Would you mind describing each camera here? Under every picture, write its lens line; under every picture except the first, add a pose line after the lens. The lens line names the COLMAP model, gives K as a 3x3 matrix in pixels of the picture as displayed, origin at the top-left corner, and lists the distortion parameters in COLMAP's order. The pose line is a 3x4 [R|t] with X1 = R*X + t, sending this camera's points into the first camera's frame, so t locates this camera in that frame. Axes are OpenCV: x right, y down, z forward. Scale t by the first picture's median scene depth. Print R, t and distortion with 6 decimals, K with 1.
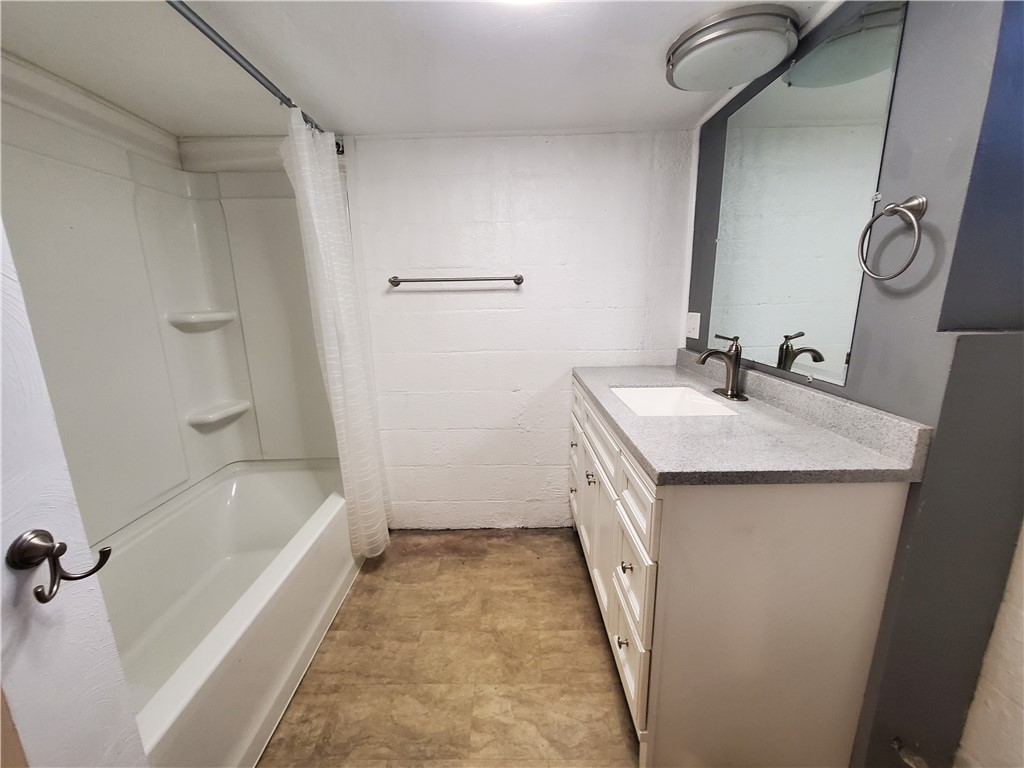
lens RADIAL K [[407.8, 0, 508.0], [0, 407.8, 387.0], [0, 0, 1]] dist [-0.001864, 0.000277]
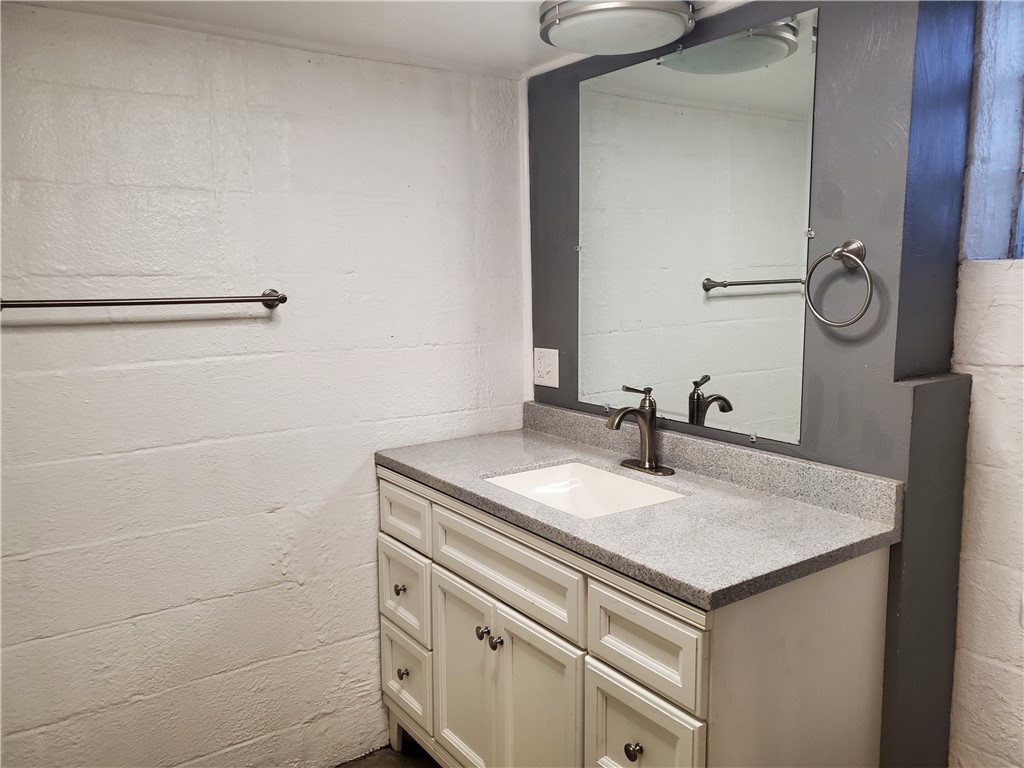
lens RADIAL K [[798.1, 0, 505.9], [0, 798.1, 385.1], [0, 0, 1]] dist [0.045041, -0.024470]
pose [[0.807145, -0.071468, 0.586012, -0.482673], [0.123787, 0.991067, -0.049631, -0.088743], [-0.577230, 0.112600, 0.808781, -0.008071]]
